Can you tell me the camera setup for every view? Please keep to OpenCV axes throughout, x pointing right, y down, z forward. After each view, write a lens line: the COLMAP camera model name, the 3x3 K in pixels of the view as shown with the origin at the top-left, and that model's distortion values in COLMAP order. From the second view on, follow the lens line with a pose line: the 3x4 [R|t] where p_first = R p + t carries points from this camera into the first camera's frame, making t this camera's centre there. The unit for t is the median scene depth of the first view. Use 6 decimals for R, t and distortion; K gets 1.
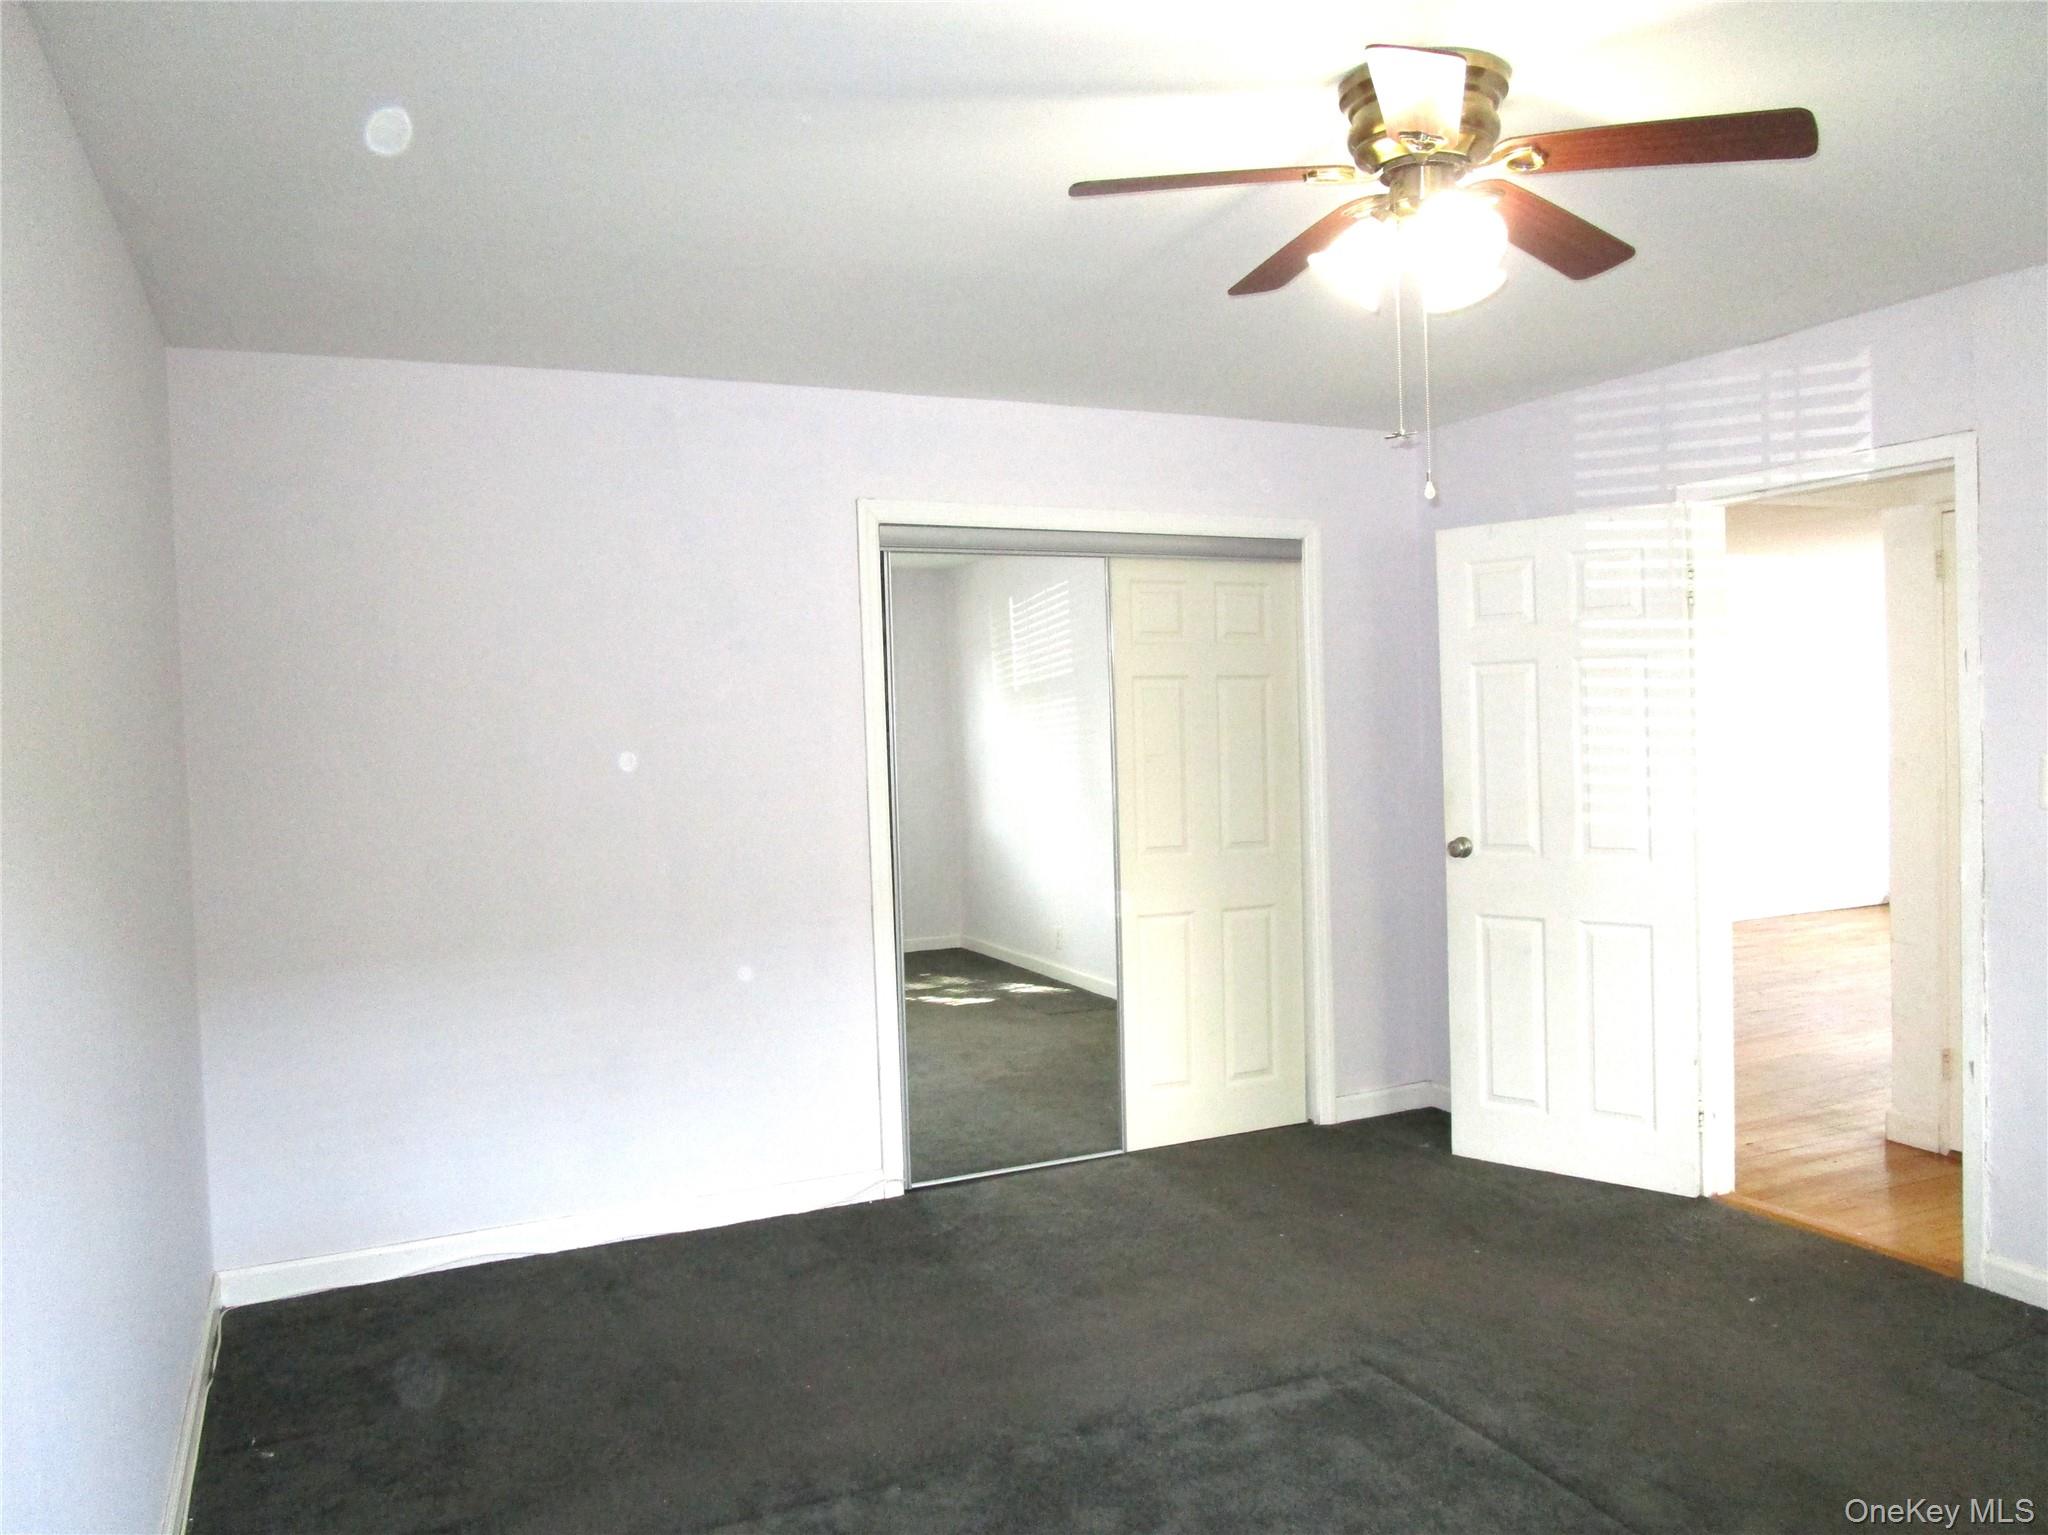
lens RADIAL K [[1482.5, 0, 1024.0], [0, 1482.5, 767.5], [0, 0, 1]] dist [-0.016283, -0.003358]
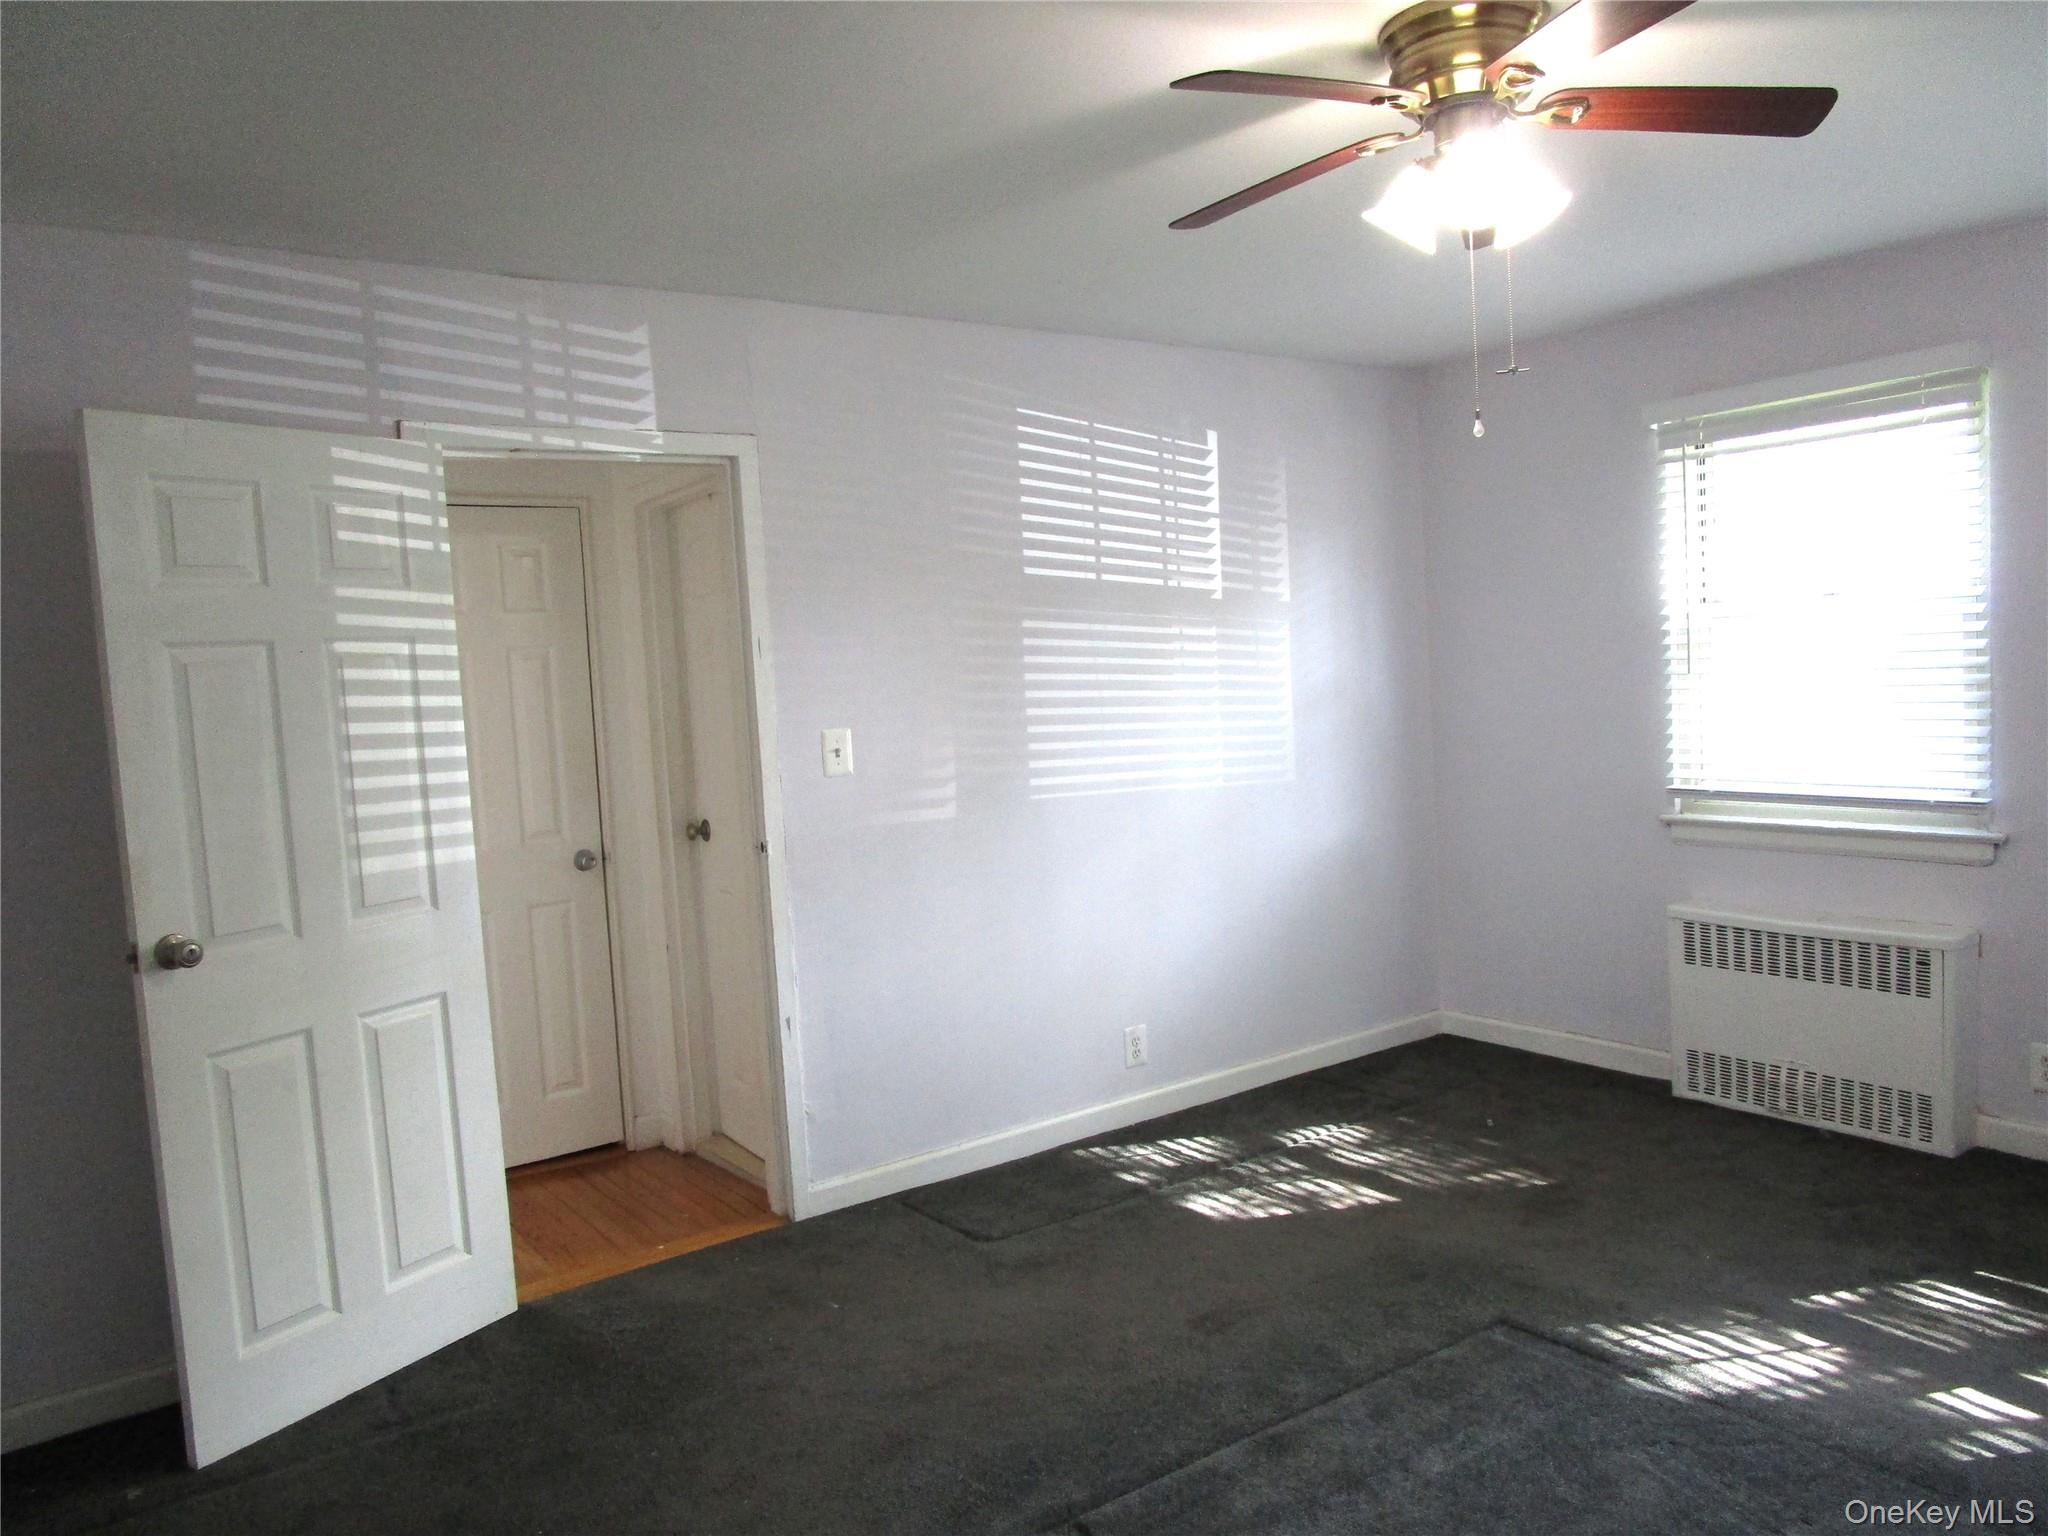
lens RADIAL K [[1482.5, 0, 1024.0], [0, 1482.5, 768.0], [0, 0, 1]] dist [-0.016283, -0.003358]
pose [[-0.181939, -0.028248, 0.982904, -0.432318], [0.101114, 0.993751, 0.047277, -0.016017], [-0.978097, 0.107987, -0.177946, 0.948782]]
